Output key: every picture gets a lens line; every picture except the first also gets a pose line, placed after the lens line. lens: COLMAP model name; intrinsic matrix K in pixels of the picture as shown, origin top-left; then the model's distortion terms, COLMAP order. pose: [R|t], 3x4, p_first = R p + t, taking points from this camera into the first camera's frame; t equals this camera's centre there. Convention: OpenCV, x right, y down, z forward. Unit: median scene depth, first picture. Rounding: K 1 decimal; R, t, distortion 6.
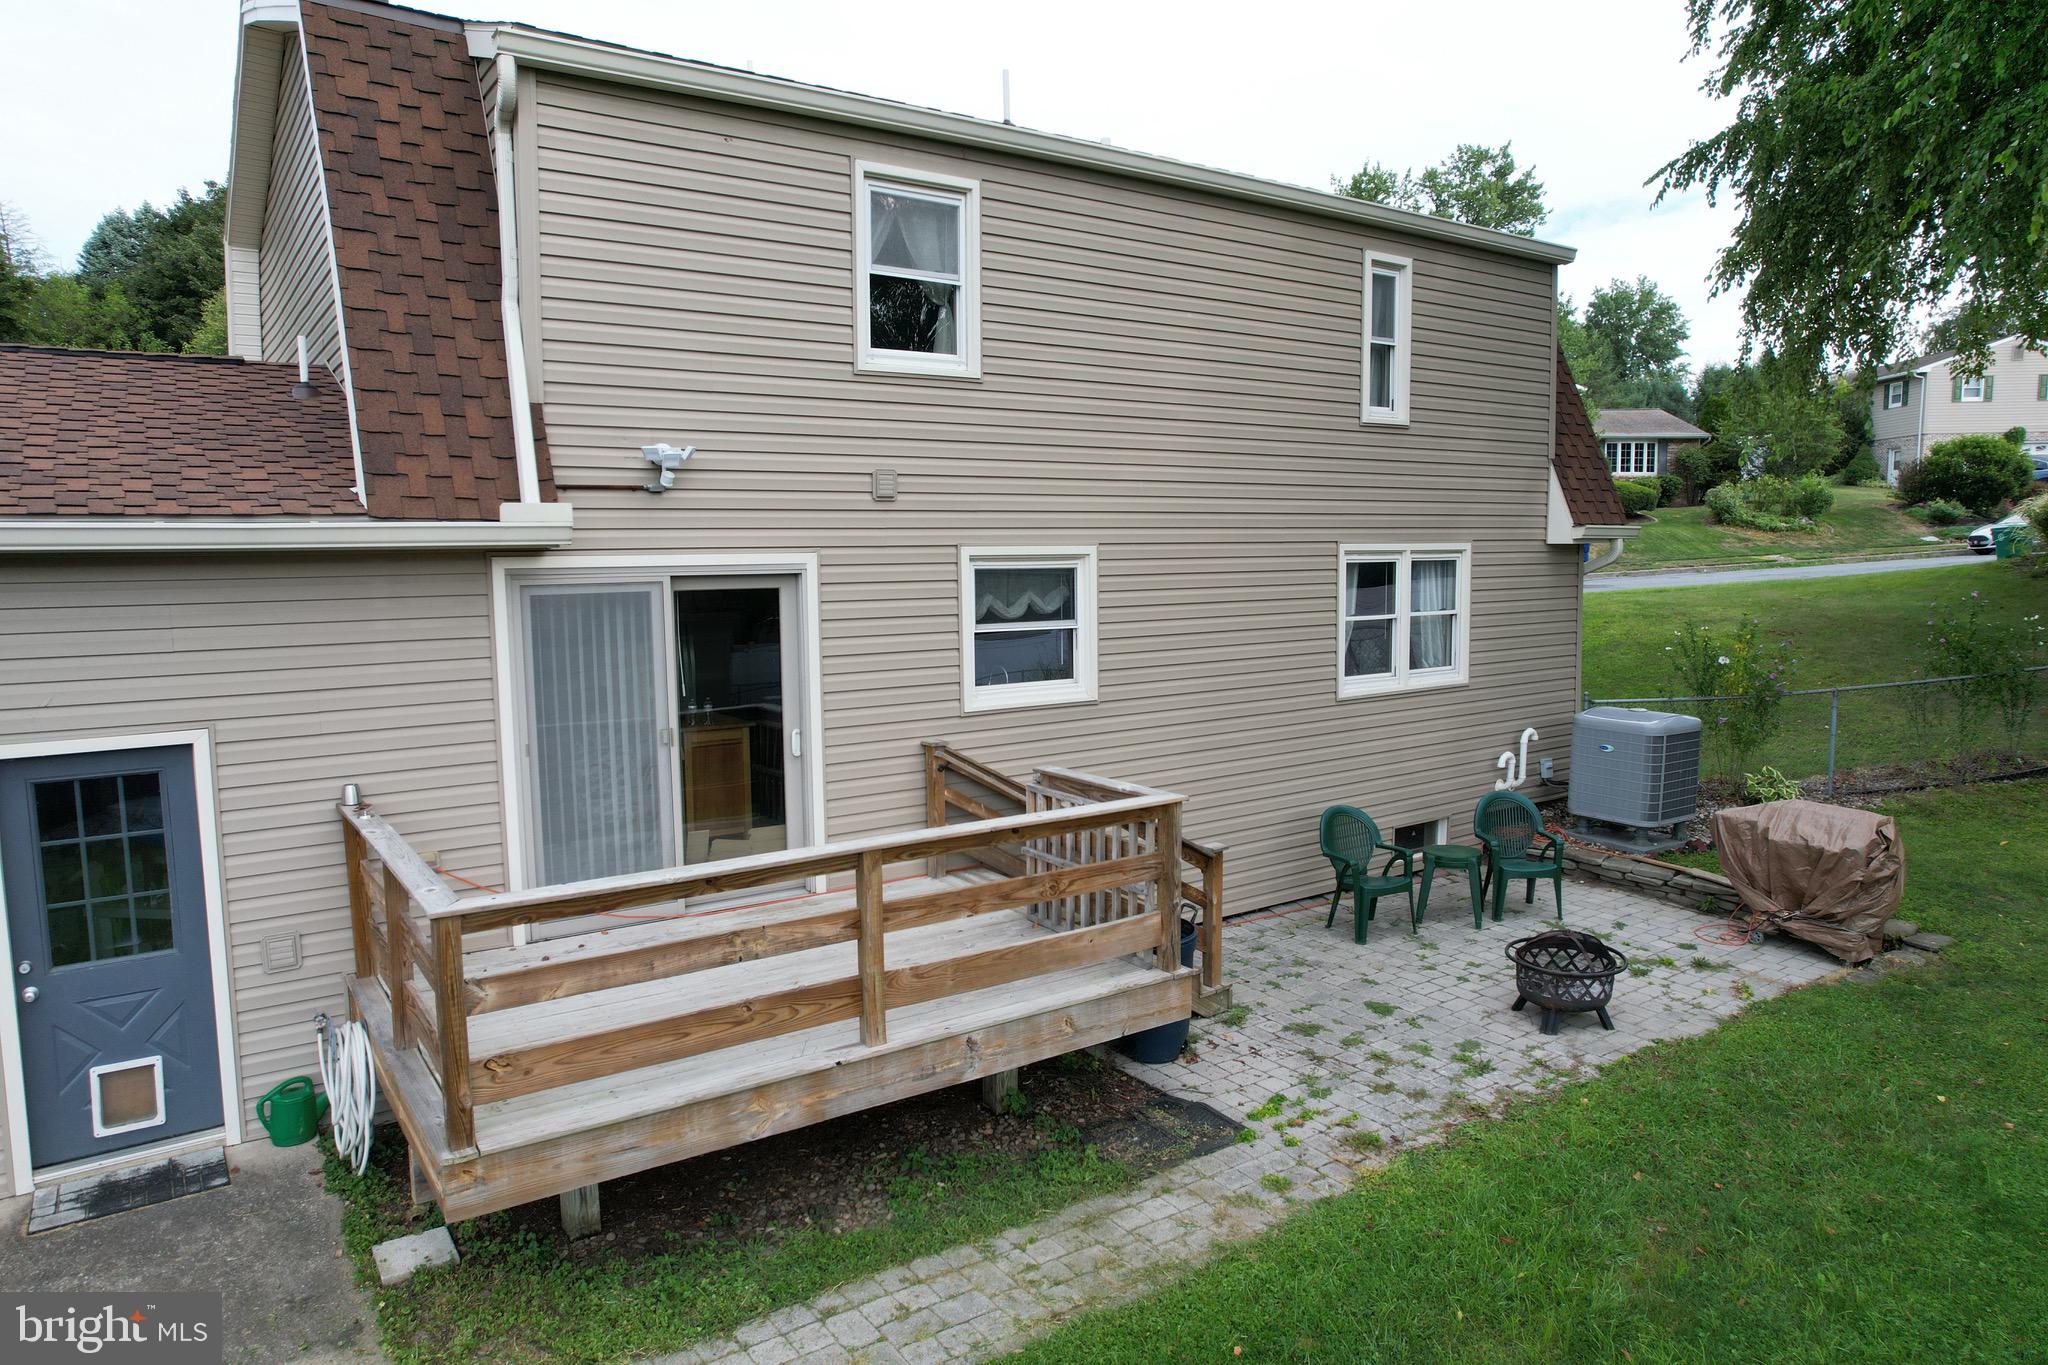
lens RADIAL K [[1306.2, 0, 1024.0], [0, 1306.2, 682.5], [0, 0, 1]] dist [-0.079526, 0.072268]
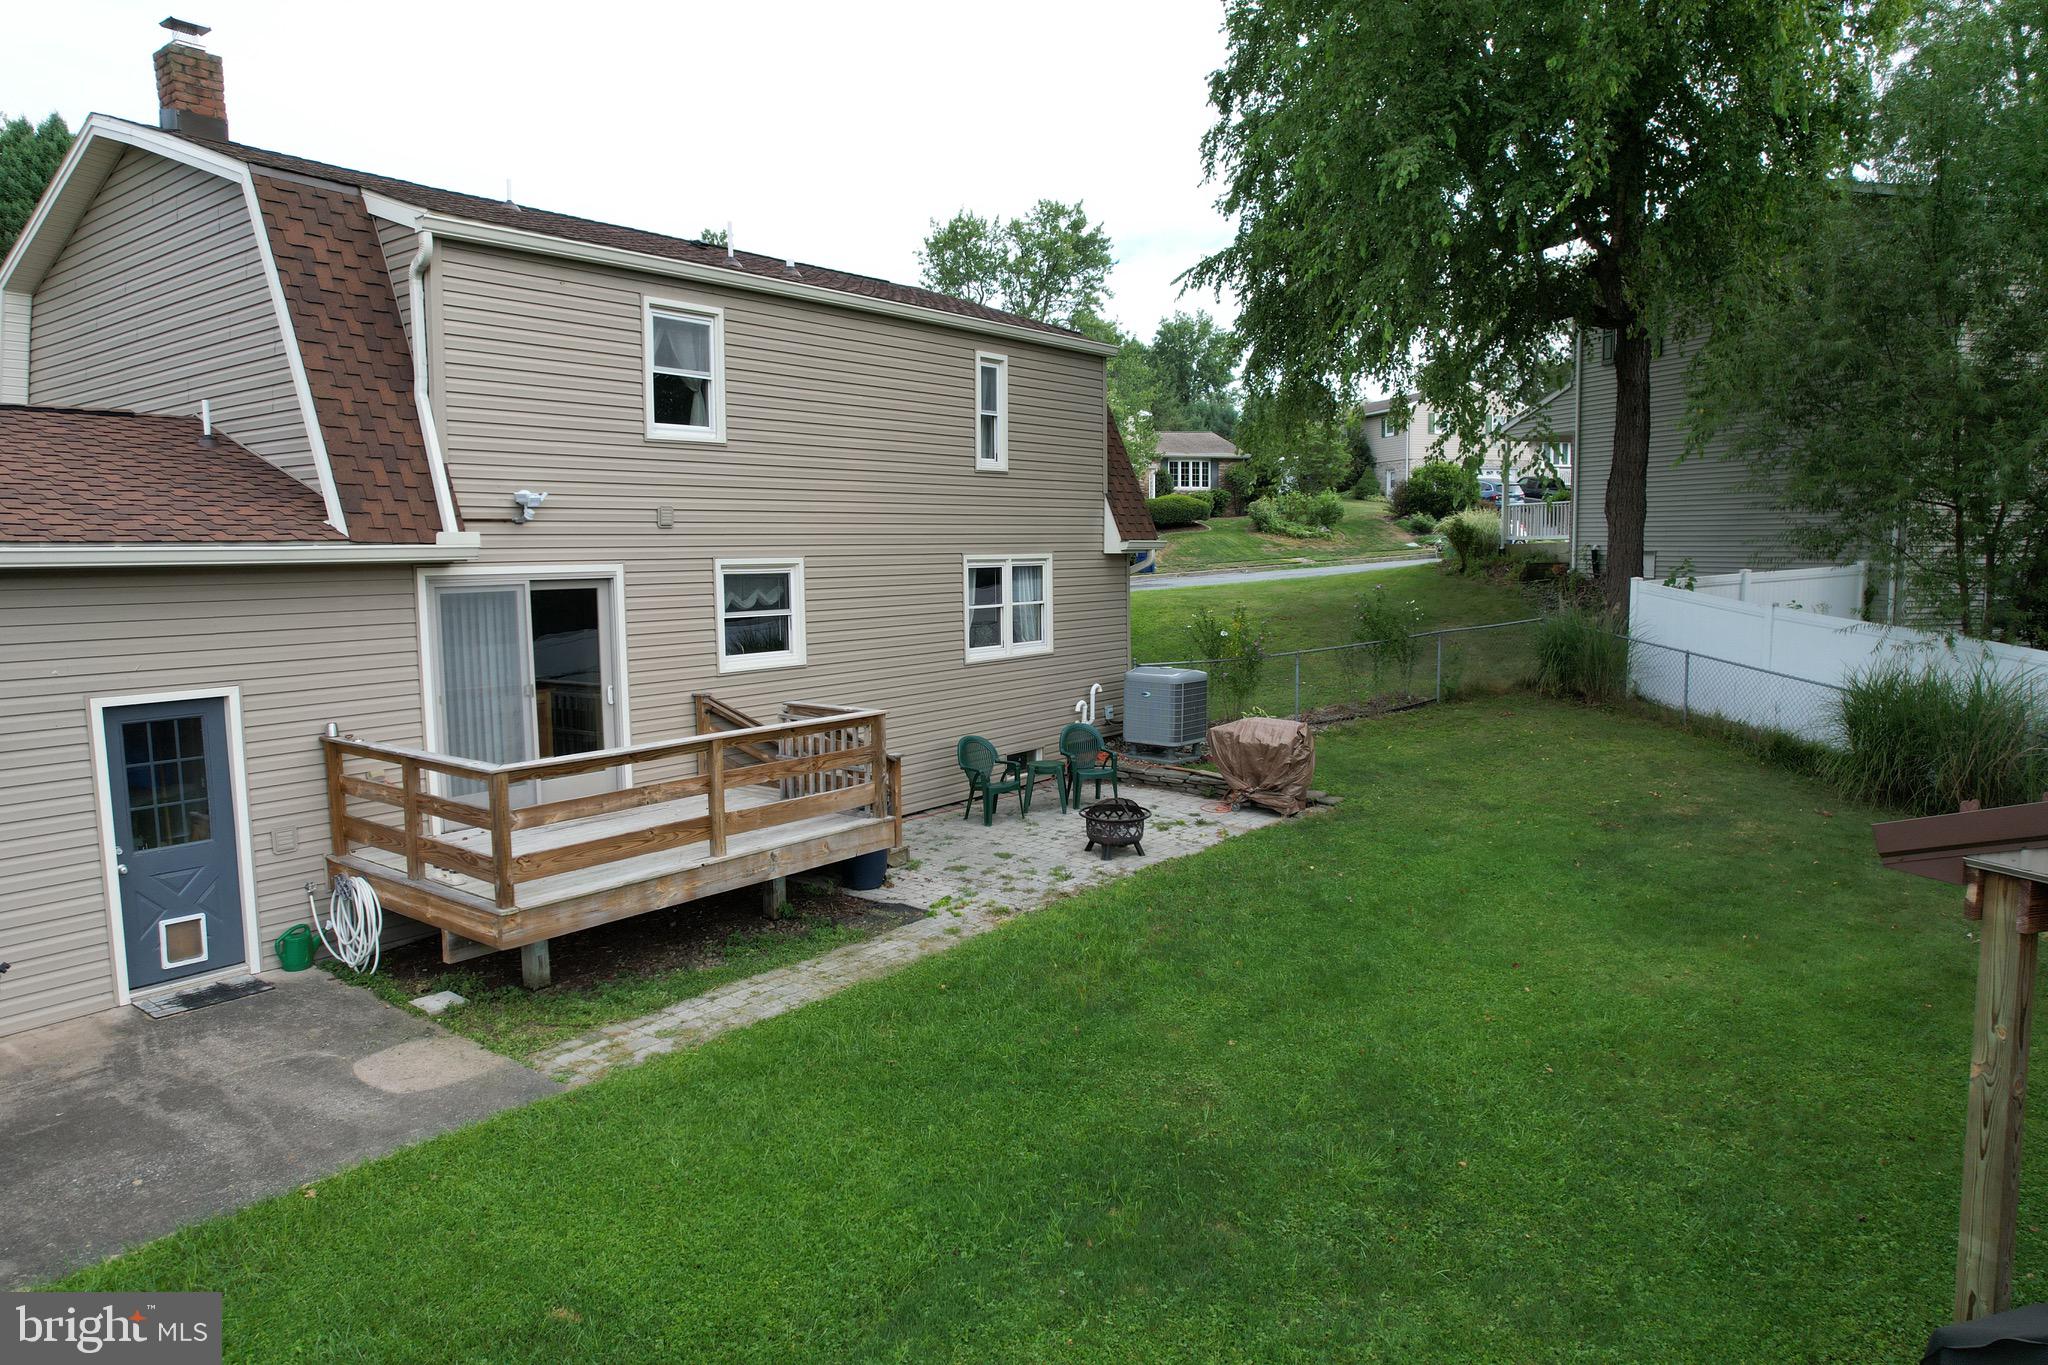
lens RADIAL K [[1306.2, 0, 1024.0], [0, 1306.2, 682.5], [0, 0, 1]] dist [-0.079526, 0.072268]
pose [[0.954538, -0.030244, 0.296551, -0.156732], [0.031260, 0.999510, 0.001318, 0.043203], [-0.296446, 0.008012, 0.955016, -0.494565]]
